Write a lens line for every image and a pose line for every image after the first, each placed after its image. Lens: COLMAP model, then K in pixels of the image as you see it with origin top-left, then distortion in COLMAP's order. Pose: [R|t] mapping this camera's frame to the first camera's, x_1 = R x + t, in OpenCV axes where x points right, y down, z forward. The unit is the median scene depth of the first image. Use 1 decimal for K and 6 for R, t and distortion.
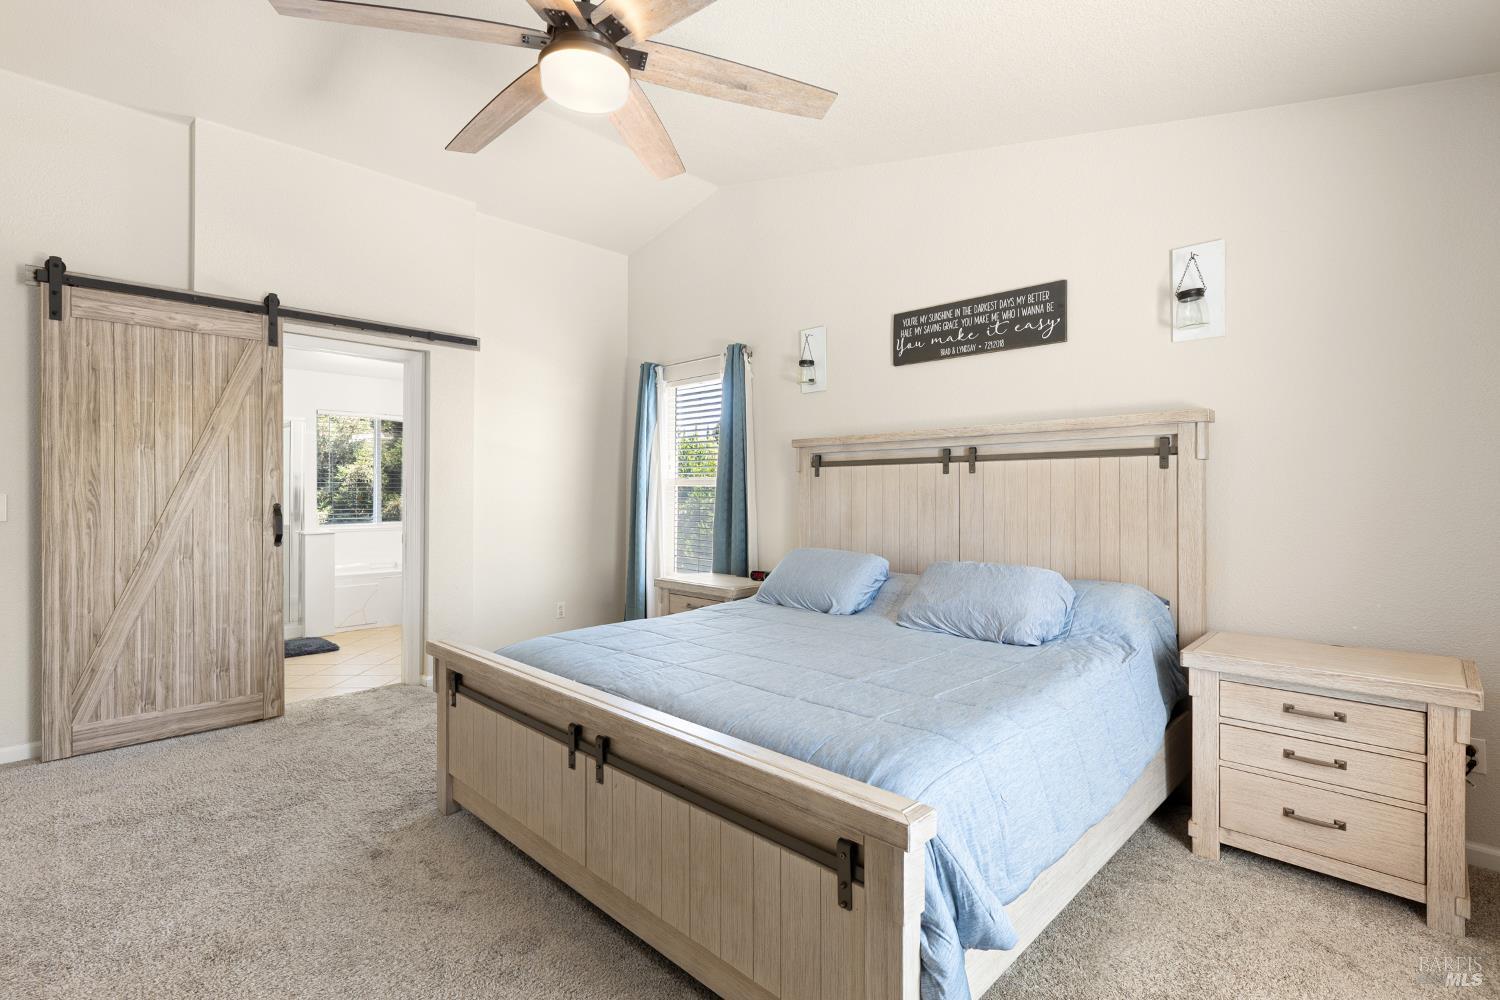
lens RADIAL K [[686.4, 0, 743.3], [0, 686.4, 493.5], [0, 0, 1]] dist [-0.004835, -0.000089]
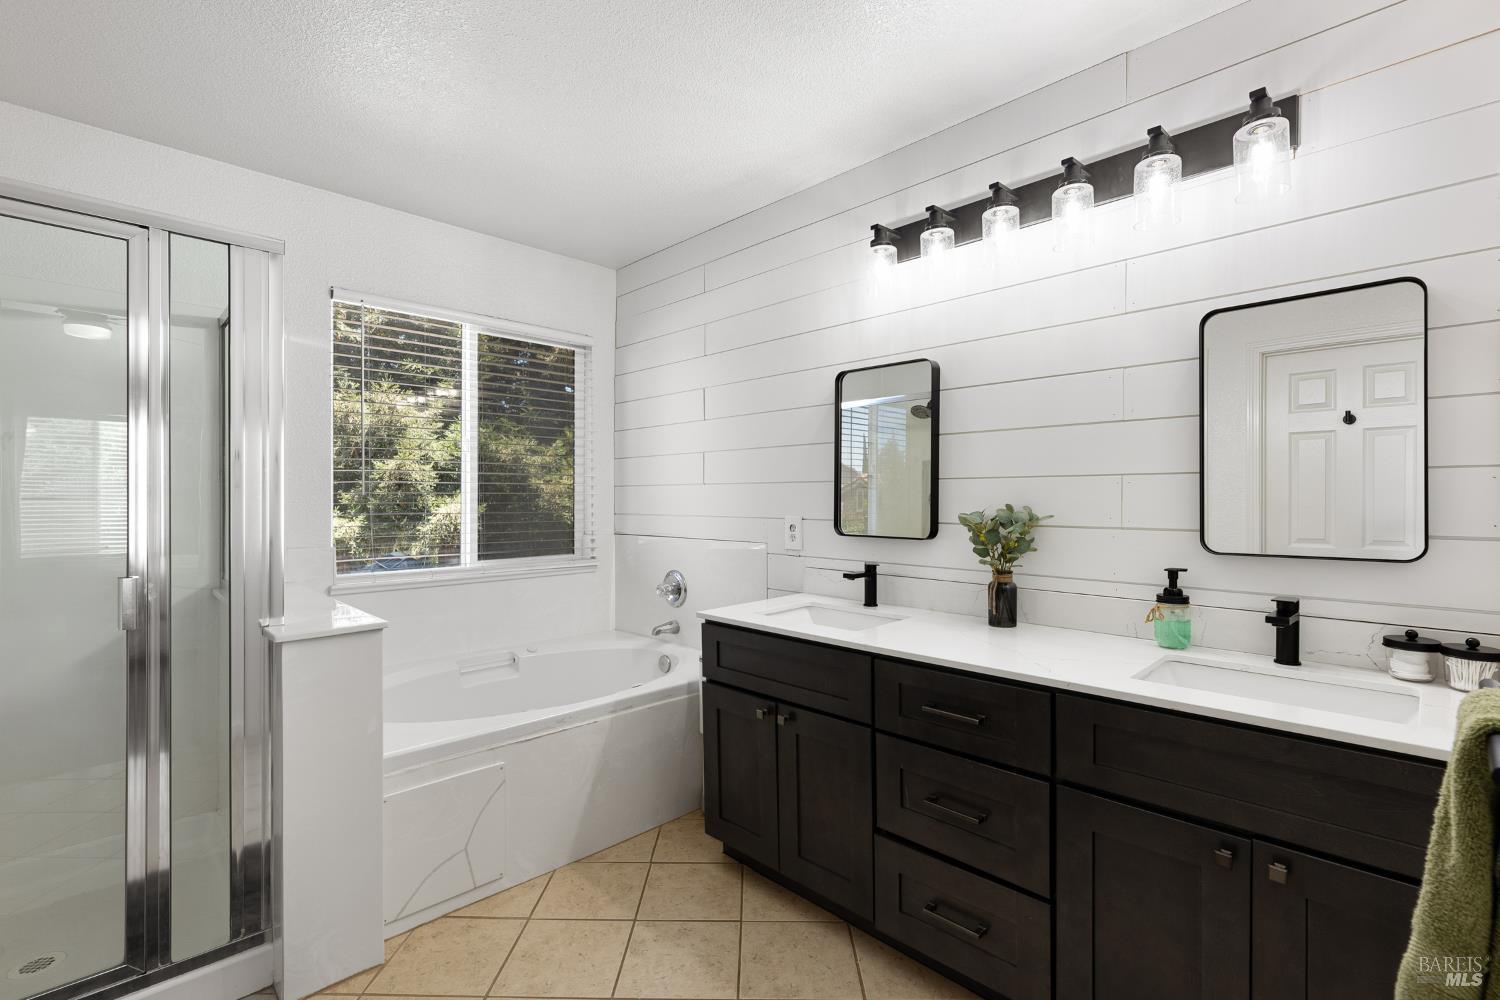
lens RADIAL K [[686.4, 0, 752.8], [0, 686.4, 497.7], [0, 0, 1]] dist [-0.004835, -0.000089]
pose [[0.999703, 0.002190, -0.024273, -0.161606], [-0.002220, 0.999997, -0.001201, 0.000270], [0.024270, 0.001255, 0.999705, 0.266014]]
